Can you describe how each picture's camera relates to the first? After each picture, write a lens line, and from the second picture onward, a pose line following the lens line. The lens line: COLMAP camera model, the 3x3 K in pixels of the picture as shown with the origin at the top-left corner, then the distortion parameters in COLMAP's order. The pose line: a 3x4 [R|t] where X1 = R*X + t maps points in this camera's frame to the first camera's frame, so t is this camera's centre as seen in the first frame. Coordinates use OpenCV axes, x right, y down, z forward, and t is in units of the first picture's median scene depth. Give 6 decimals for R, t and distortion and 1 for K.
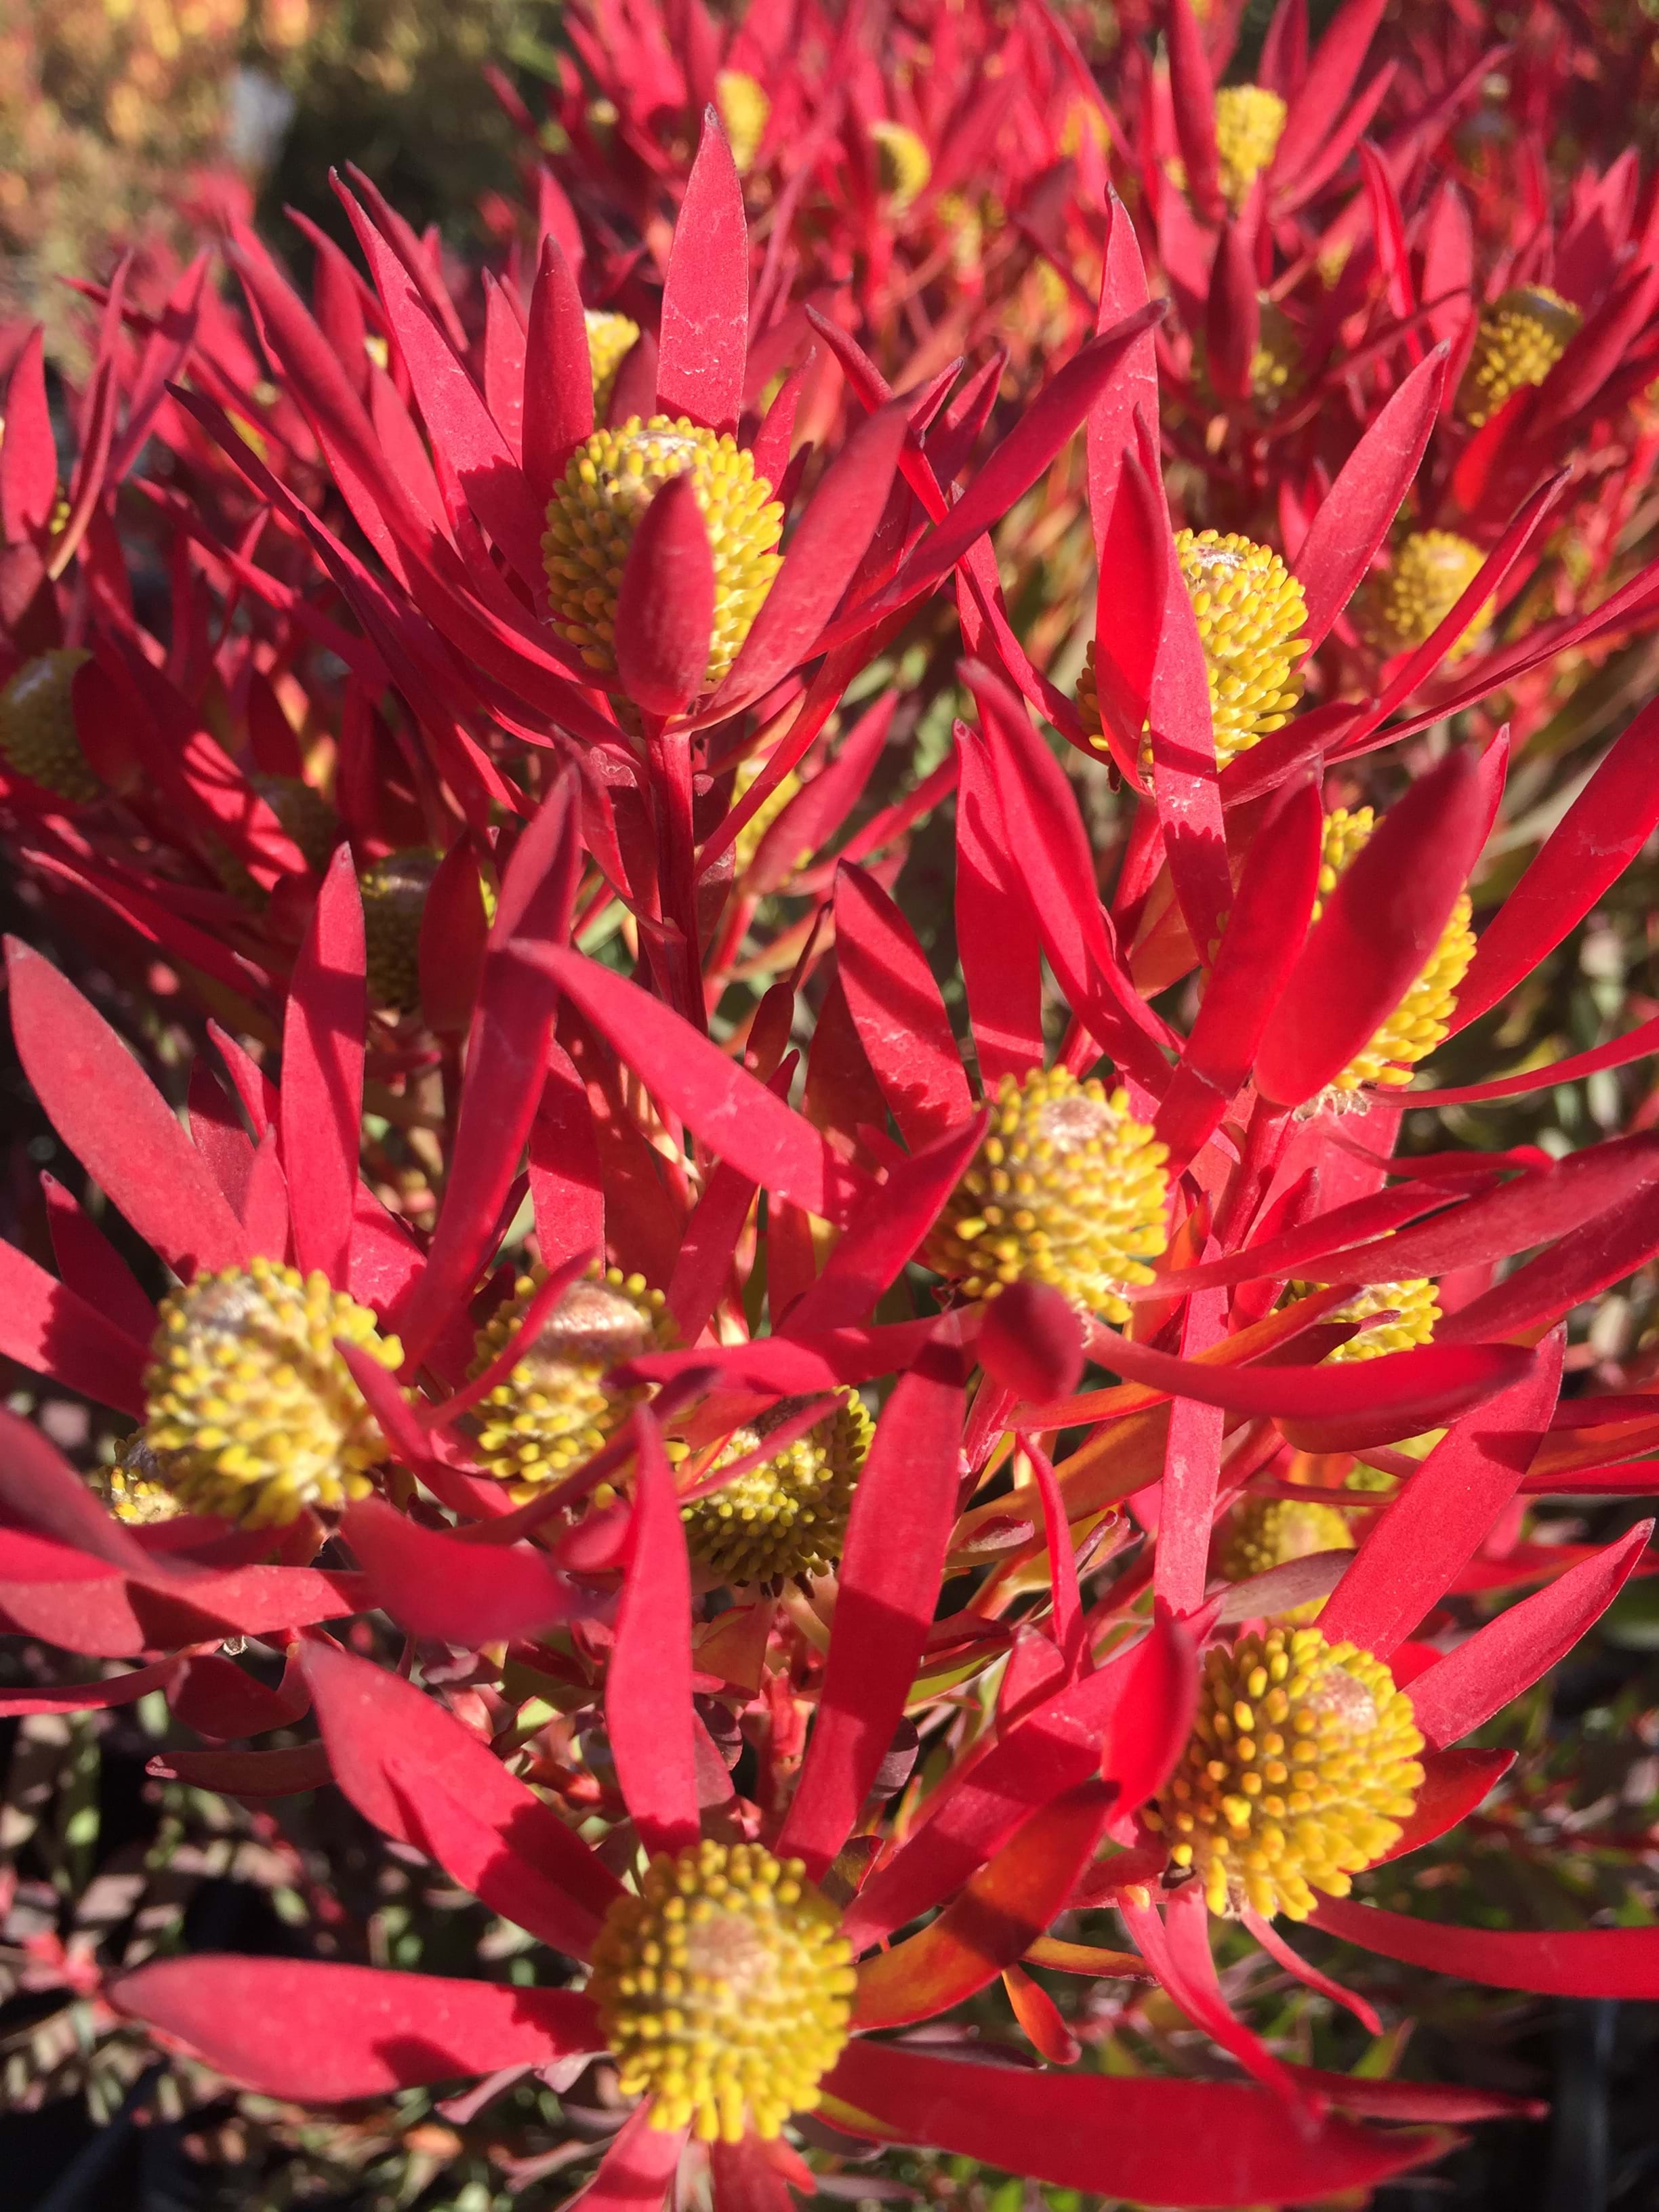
lens RADIAL K [[1851.7, 0, 829.5], [0, 1851.7, 1106.0], [0, 0, 1]] dist [-0.012101, -0.002694]
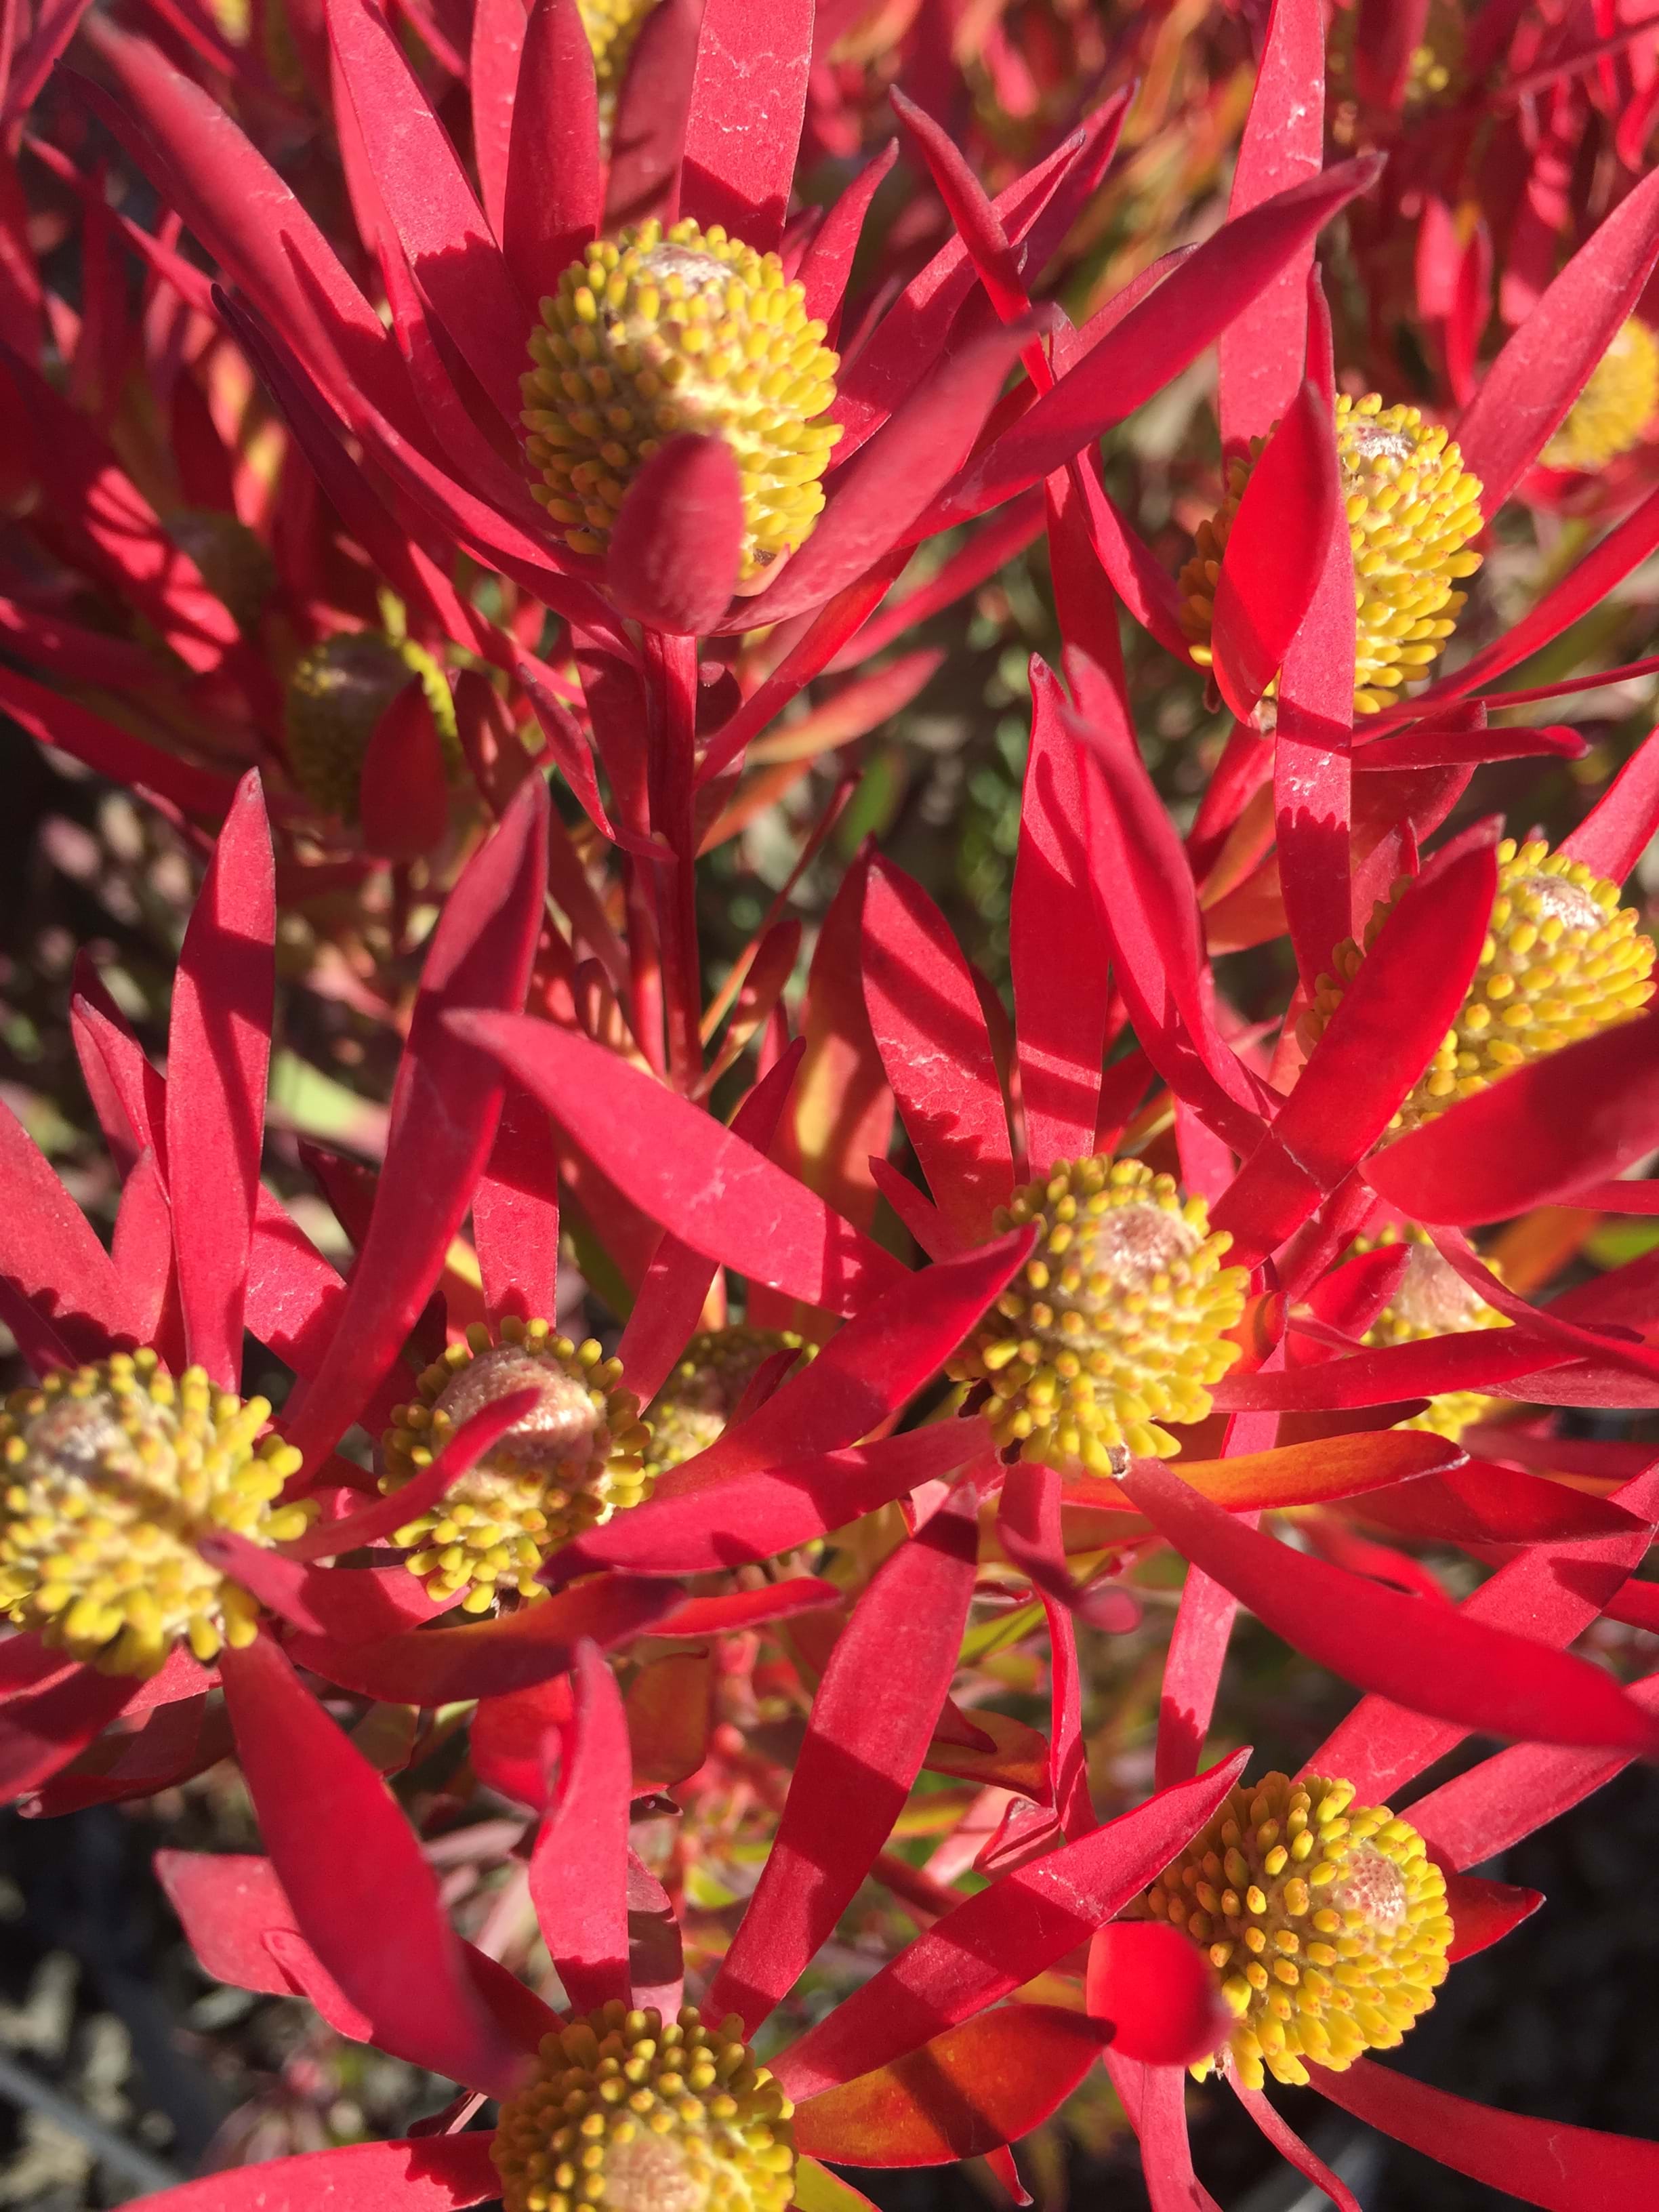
lens RADIAL K [[1898.9, 0, 837.8], [0, 1898.9, 1104.1], [0, 0, 1]] dist [0.009132, -0.064972]
pose [[0.996884, 0.075337, 0.023395, -0.022096], [-0.078420, 0.978598, 0.190252, -0.184611], [-0.008562, -0.191493, 0.981457, 0.181575]]
